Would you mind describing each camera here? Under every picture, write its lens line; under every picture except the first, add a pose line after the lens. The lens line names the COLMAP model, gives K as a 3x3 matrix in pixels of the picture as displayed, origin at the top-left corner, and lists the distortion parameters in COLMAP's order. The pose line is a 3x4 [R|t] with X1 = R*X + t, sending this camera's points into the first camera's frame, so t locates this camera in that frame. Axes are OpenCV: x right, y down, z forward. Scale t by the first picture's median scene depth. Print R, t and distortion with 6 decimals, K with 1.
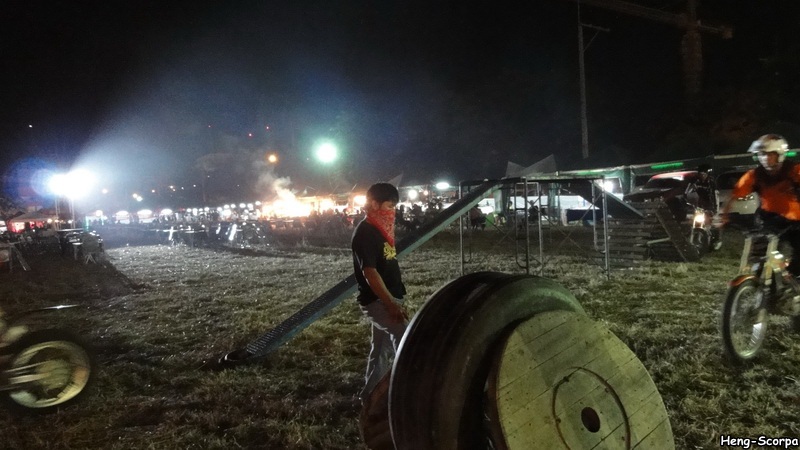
lens RADIAL K [[572.6, 0, 402.2], [0, 572.6, 225.3], [0, 0, 1]] dist [0.009217, -0.000667]
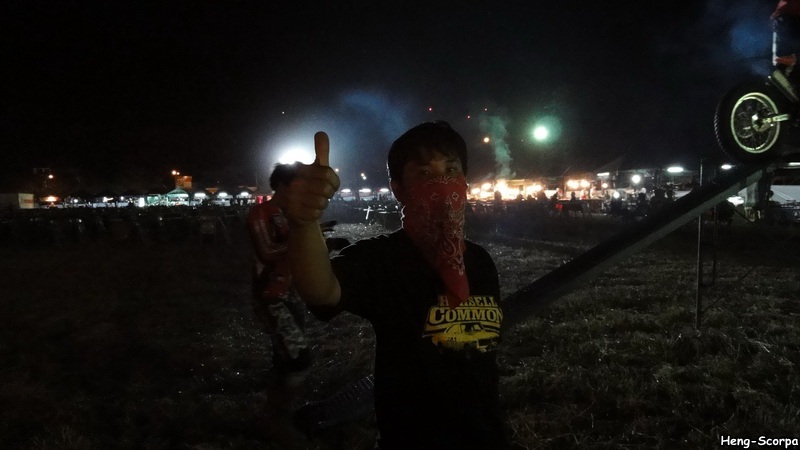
lens RADIAL K [[572.6, 0, 395.2], [0, 572.6, 221.8], [0, 0, 1]] dist [0.009217, -0.000667]
pose [[0.926313, 0.052056, -0.373140, 0.009735], [-0.043070, 0.998547, 0.032385, -0.004400], [0.374284, -0.013927, 0.927210, 0.101703]]
